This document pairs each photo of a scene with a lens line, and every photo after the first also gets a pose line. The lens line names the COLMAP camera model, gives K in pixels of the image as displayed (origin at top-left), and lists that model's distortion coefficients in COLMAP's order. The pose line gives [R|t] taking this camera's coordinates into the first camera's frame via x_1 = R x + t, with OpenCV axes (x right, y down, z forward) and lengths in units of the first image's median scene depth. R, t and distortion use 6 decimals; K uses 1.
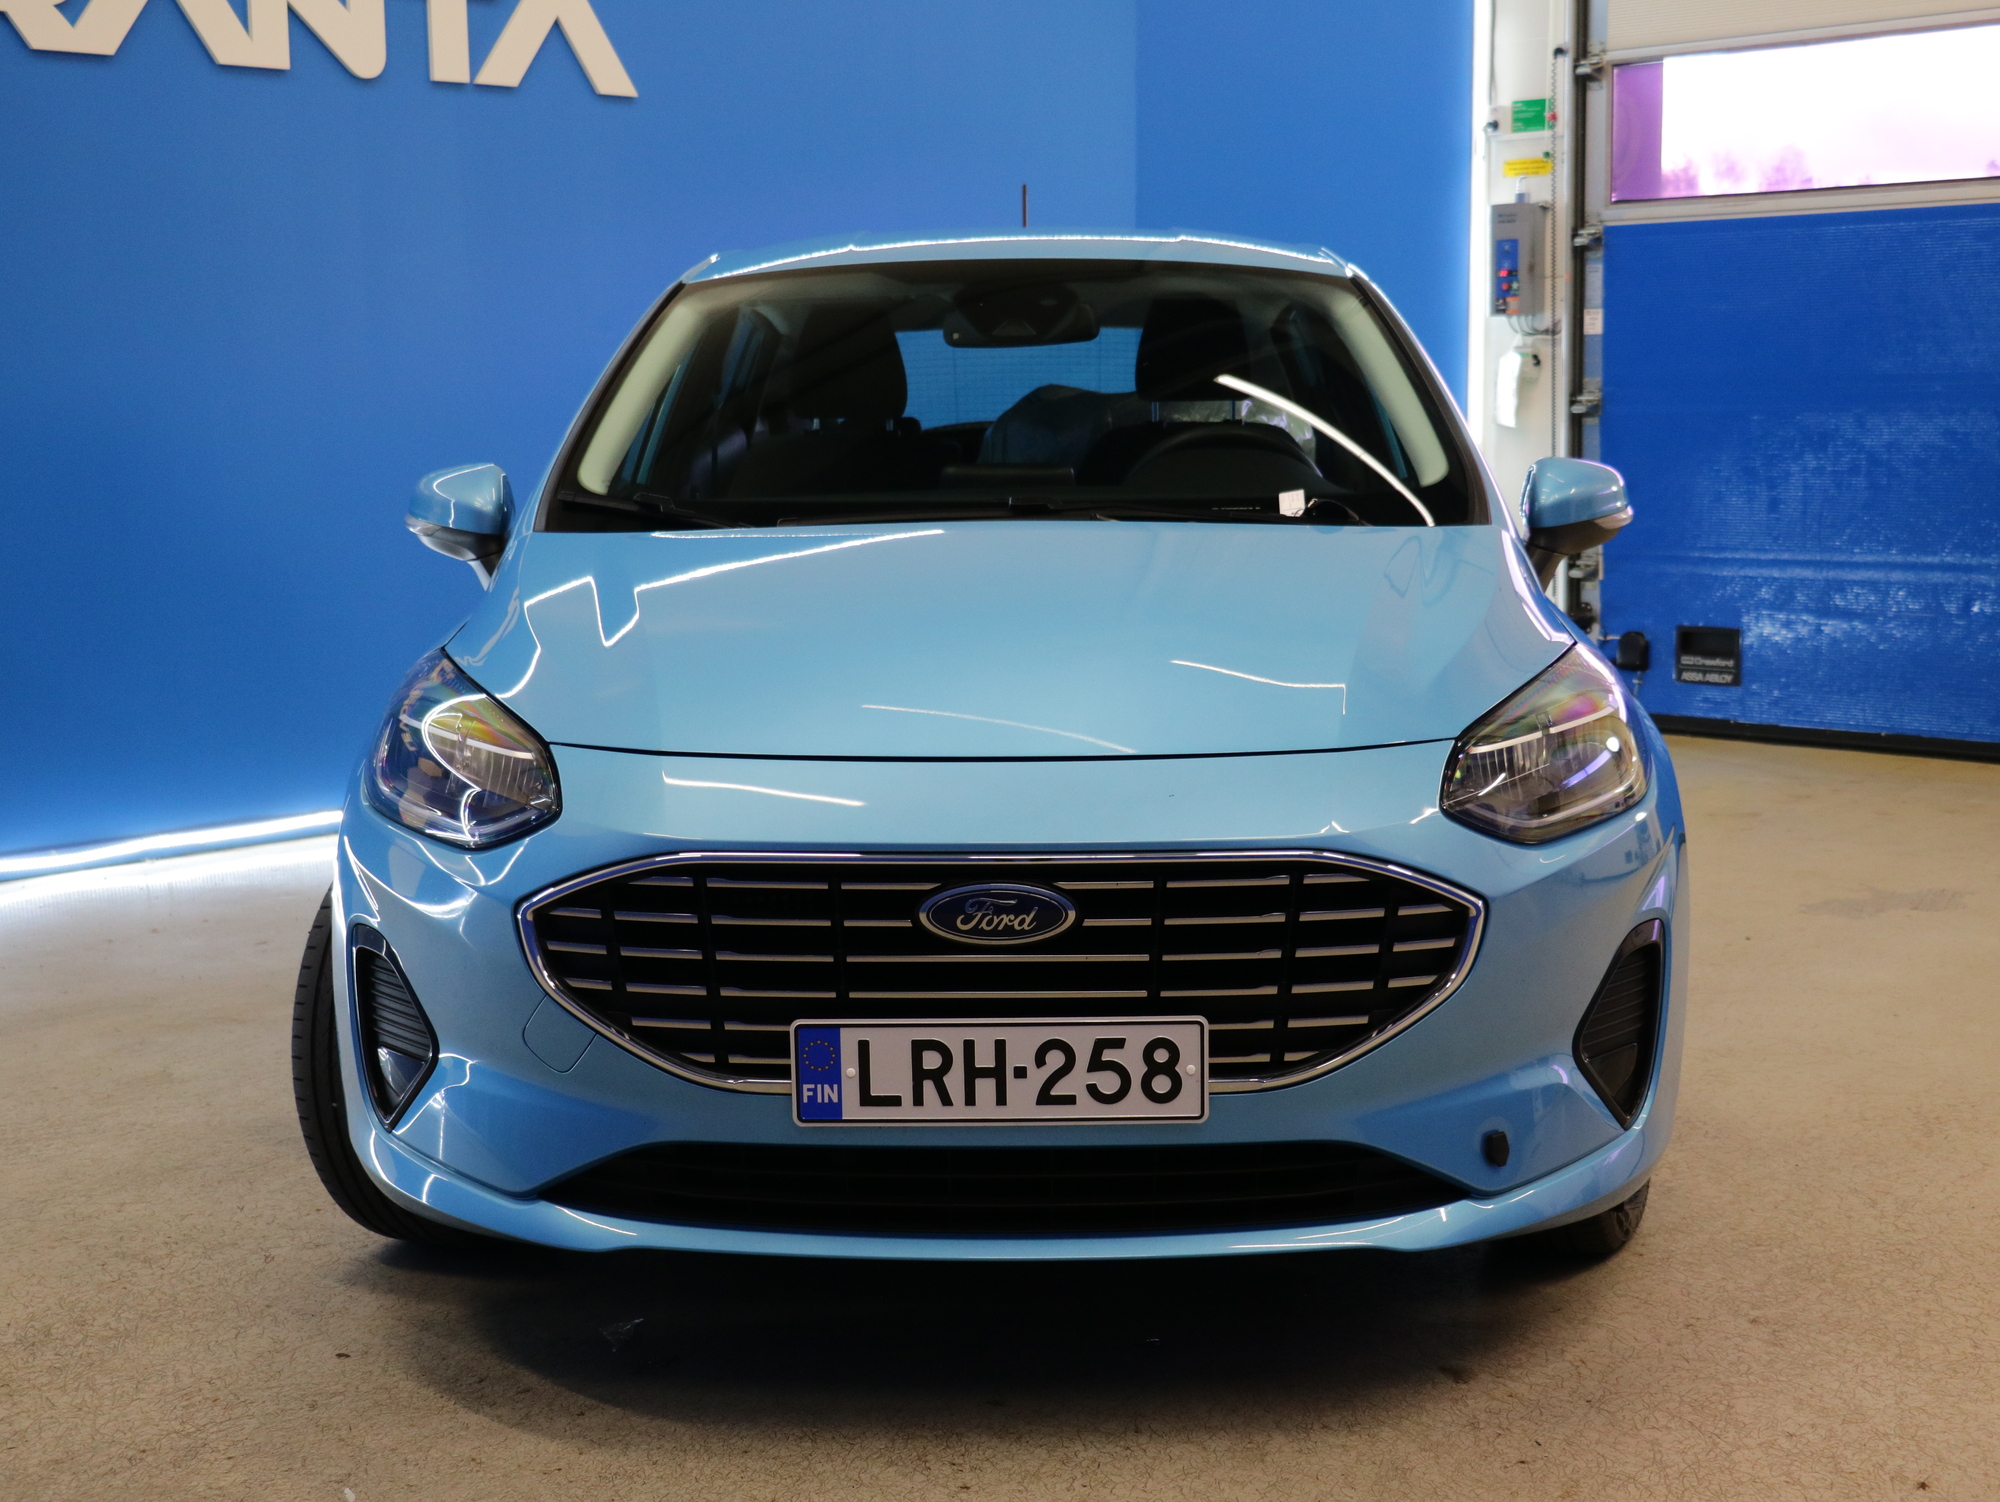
lens RADIAL K [[2851.6, 0, 998.3], [0, 2851.6, 752.2], [0, 0, 1]] dist [0.005352, 0.000000]
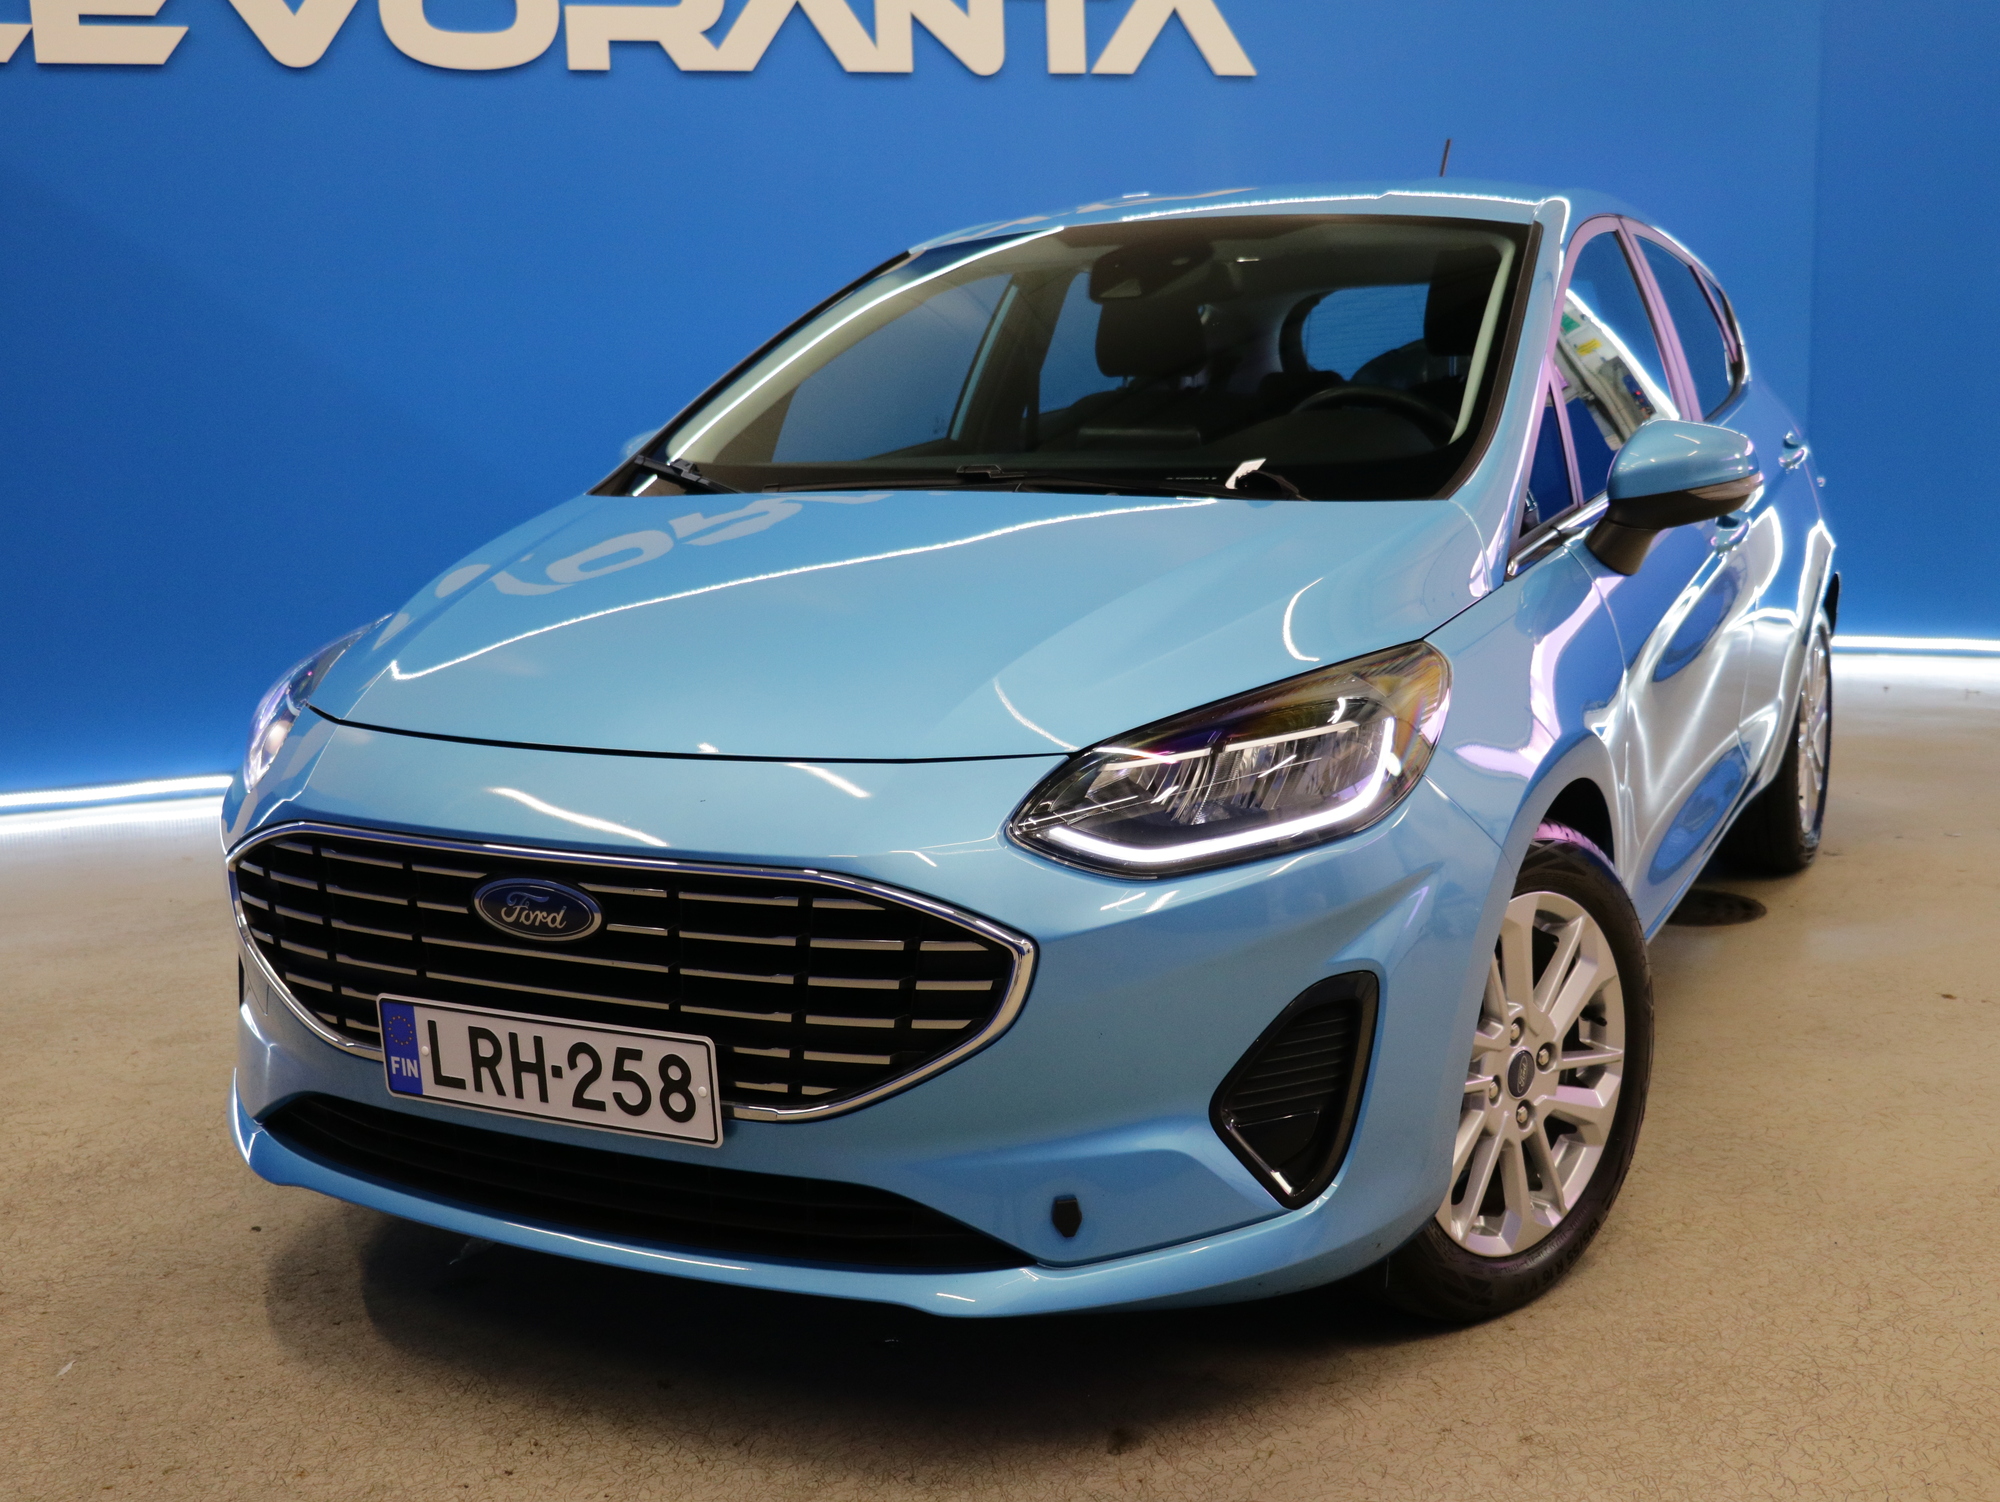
lens RADIAL K [[2328.0, 0, 1005.1], [0, 2328.0, 747.4], [0, 0, 1]] dist [-0.027851, 0.000000]
pose [[0.891638, 0.061749, -0.448518, 0.493219], [-0.038460, 0.997405, 0.060860, -0.052908], [0.451112, -0.037016, 0.891699, 0.360541]]
